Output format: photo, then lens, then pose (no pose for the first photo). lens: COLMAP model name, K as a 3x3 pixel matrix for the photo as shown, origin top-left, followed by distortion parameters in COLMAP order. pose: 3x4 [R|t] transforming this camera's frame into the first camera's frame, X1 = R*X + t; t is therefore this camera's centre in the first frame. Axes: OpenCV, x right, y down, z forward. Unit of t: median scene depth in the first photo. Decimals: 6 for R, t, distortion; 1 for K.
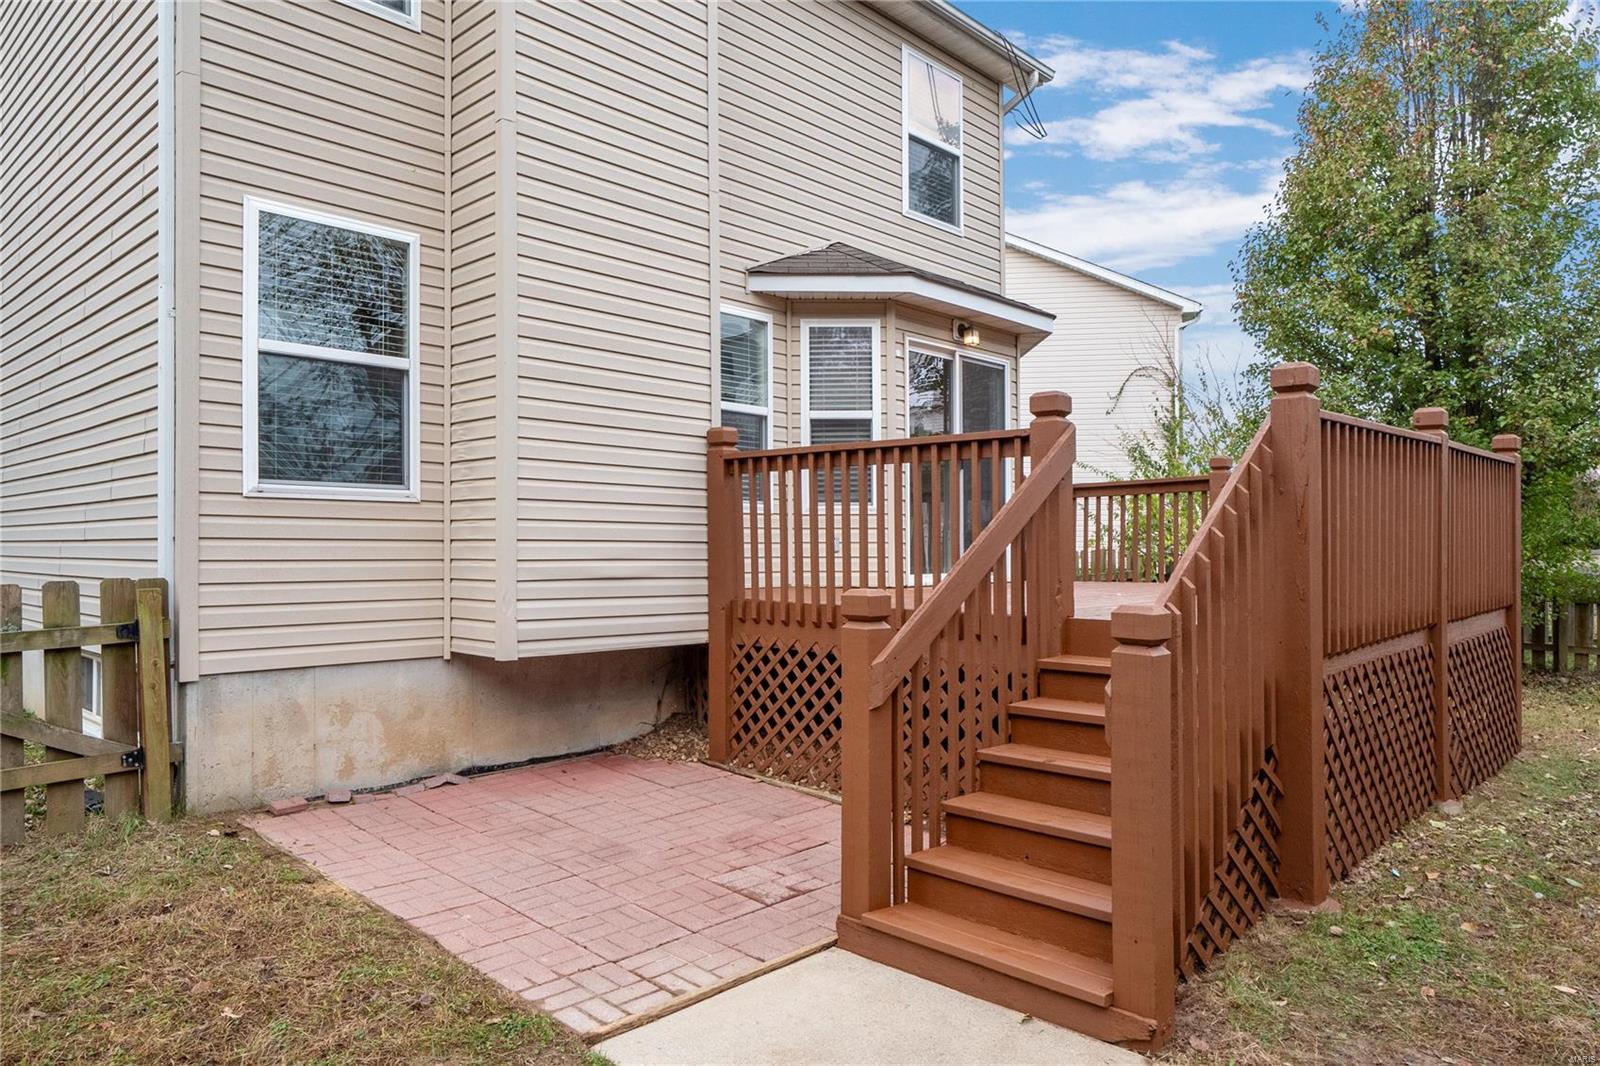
lens RADIAL K [[1056.7, 0, 800.0], [0, 1056.7, 533.0], [0, 0, 1]] dist [-0.000727, -0.000998]
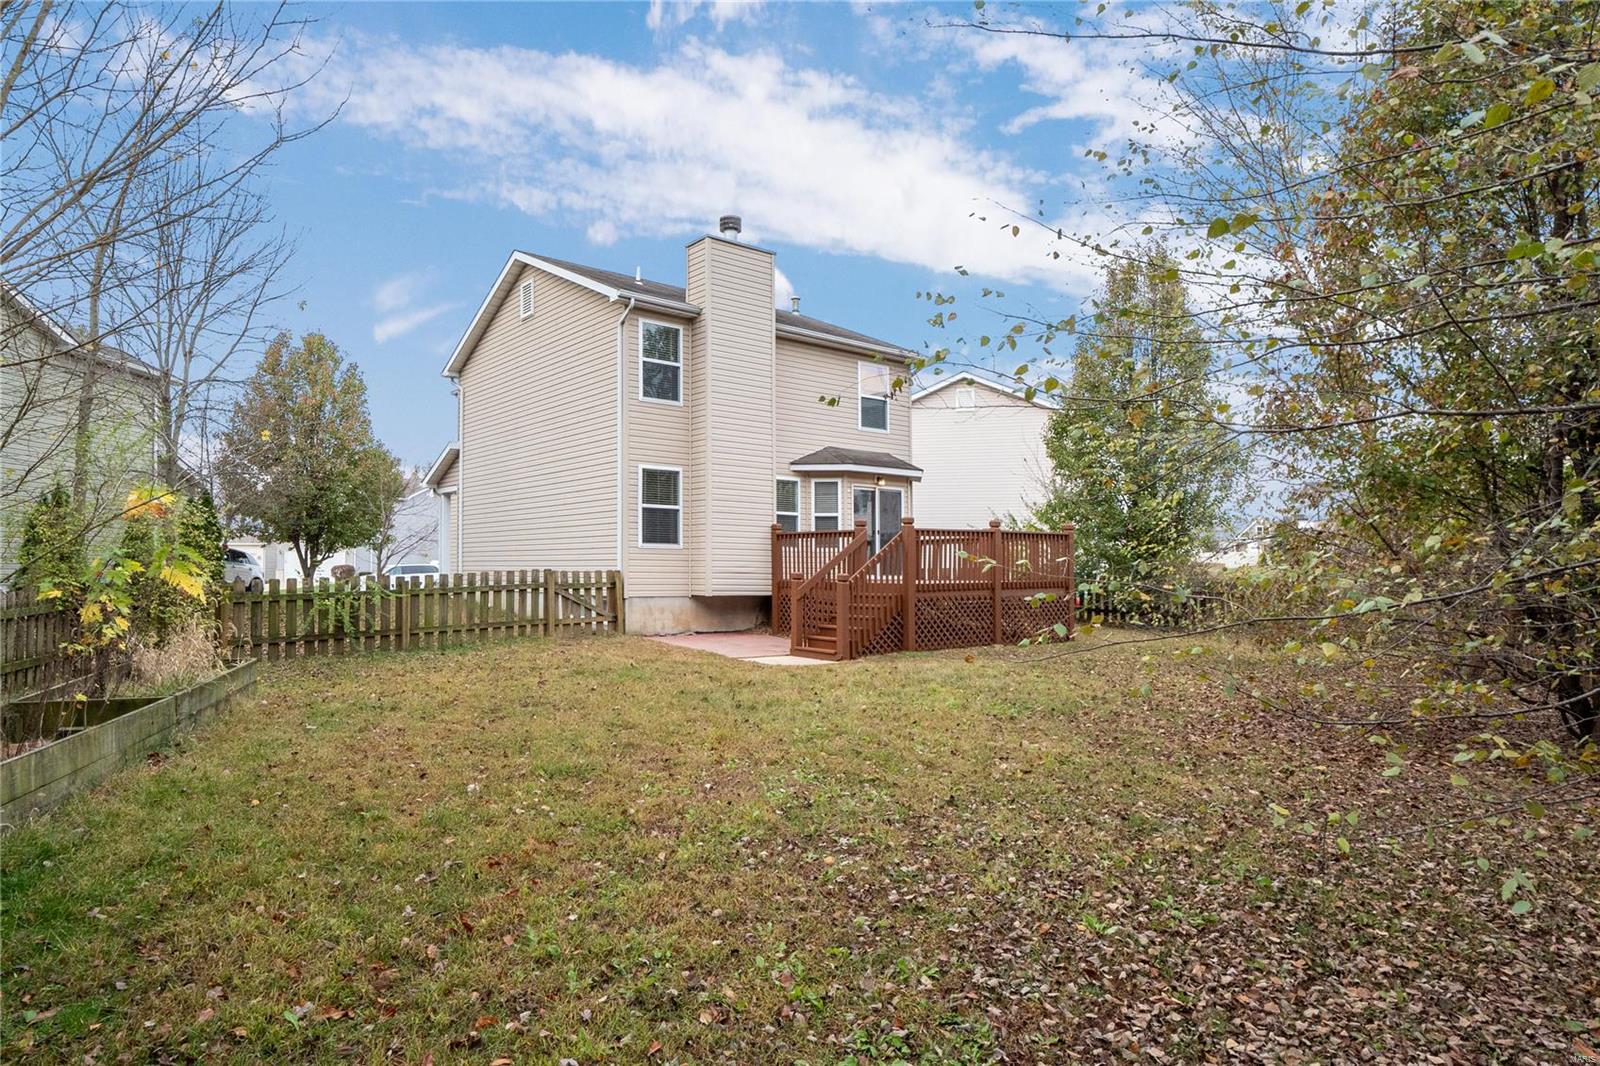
lens RADIAL K [[986.2, 0, 802.8], [0, 986.2, 572.6], [0, 0, 1]] dist [0.000487, 0.000000]
pose [[0.992408, 0.001324, -0.122985, 0.261438], [-0.000482, 0.999976, 0.006879, 0.015064], [0.122991, -0.006767, 0.992385, -1.342425]]
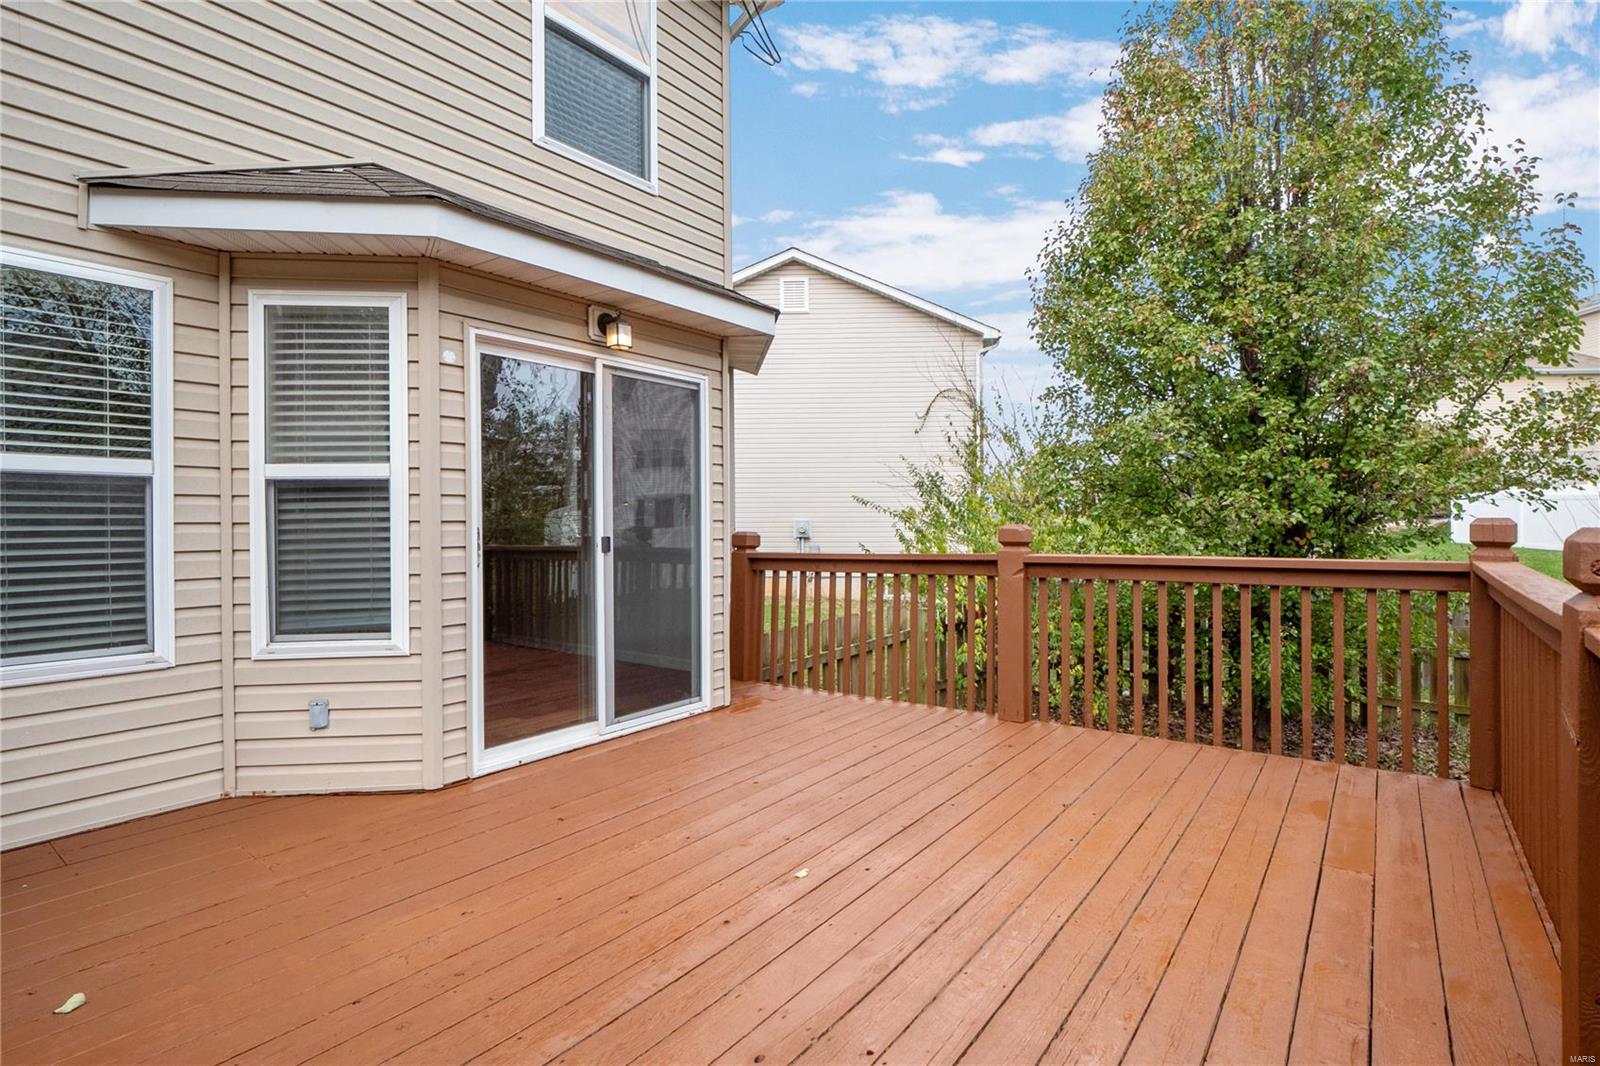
lens RADIAL K [[776.5, 0, 802.9], [0, 776.5, 533.6], [0, 0, 1]] dist [-0.014299, -0.000083]
pose [[0.994024, -0.007871, 0.108875, 0.215482], [0.004464, 0.999494, 0.031498, -0.084114], [-0.109068, -0.030824, 0.993556, 0.537302]]
